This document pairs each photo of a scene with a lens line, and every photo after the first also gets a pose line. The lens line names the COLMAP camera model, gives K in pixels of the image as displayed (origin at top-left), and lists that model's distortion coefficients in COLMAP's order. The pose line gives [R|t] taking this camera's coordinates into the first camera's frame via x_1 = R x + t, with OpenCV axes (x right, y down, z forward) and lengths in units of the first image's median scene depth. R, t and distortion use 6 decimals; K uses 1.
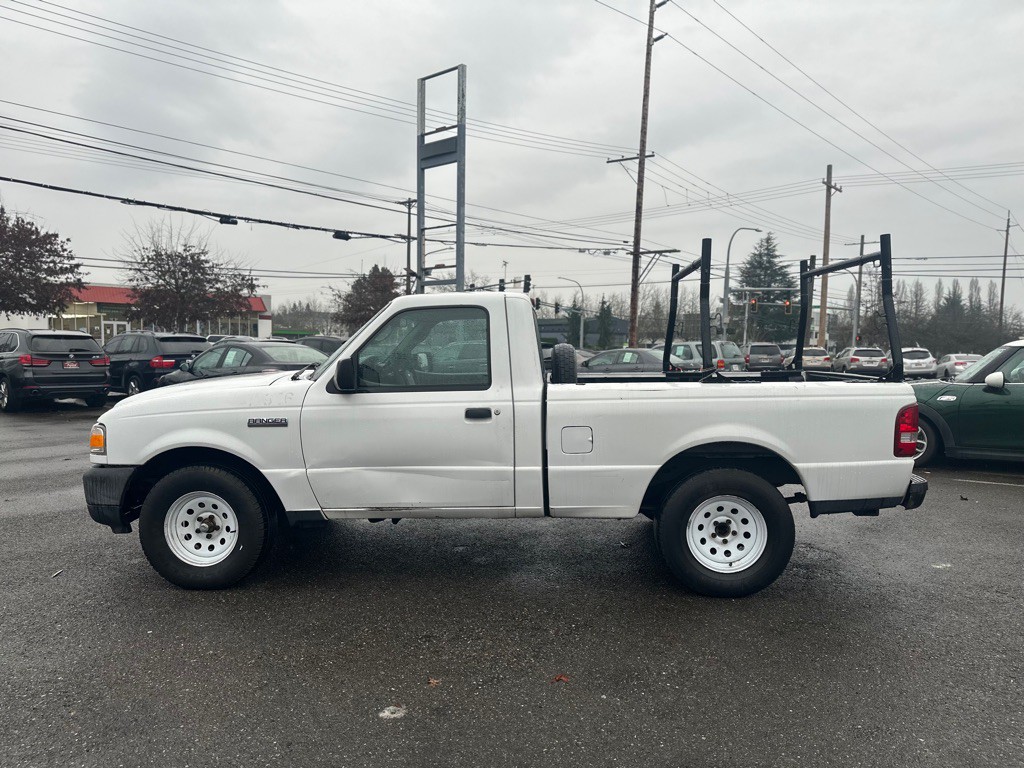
lens RADIAL K [[721.8, 0, 497.8], [0, 721.8, 402.4], [0, 0, 1]] dist [0.051630, -0.061534]
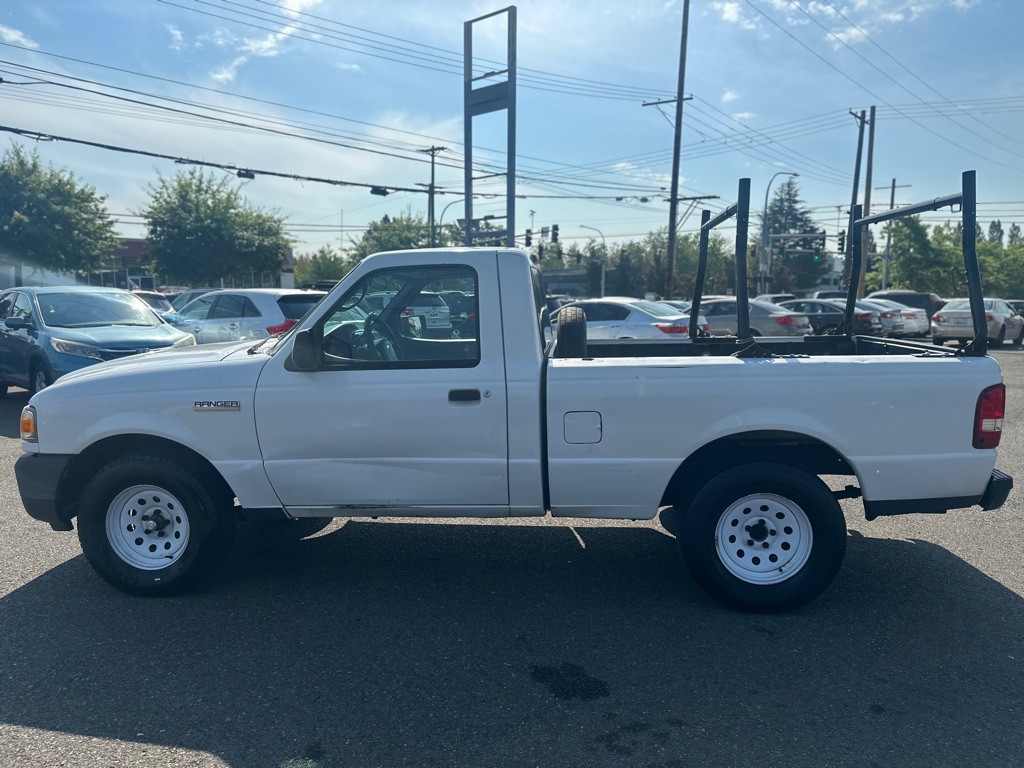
lens RADIAL K [[721.8, 0, 507.4], [0, 721.8, 392.7], [0, 0, 1]] dist [0.051630, -0.061534]
pose [[0.999410, -0.002561, -0.034247, 0.048520], [0.004396, 0.998553, 0.053598, -0.030561], [0.034060, -0.053717, 0.997975, 0.160242]]
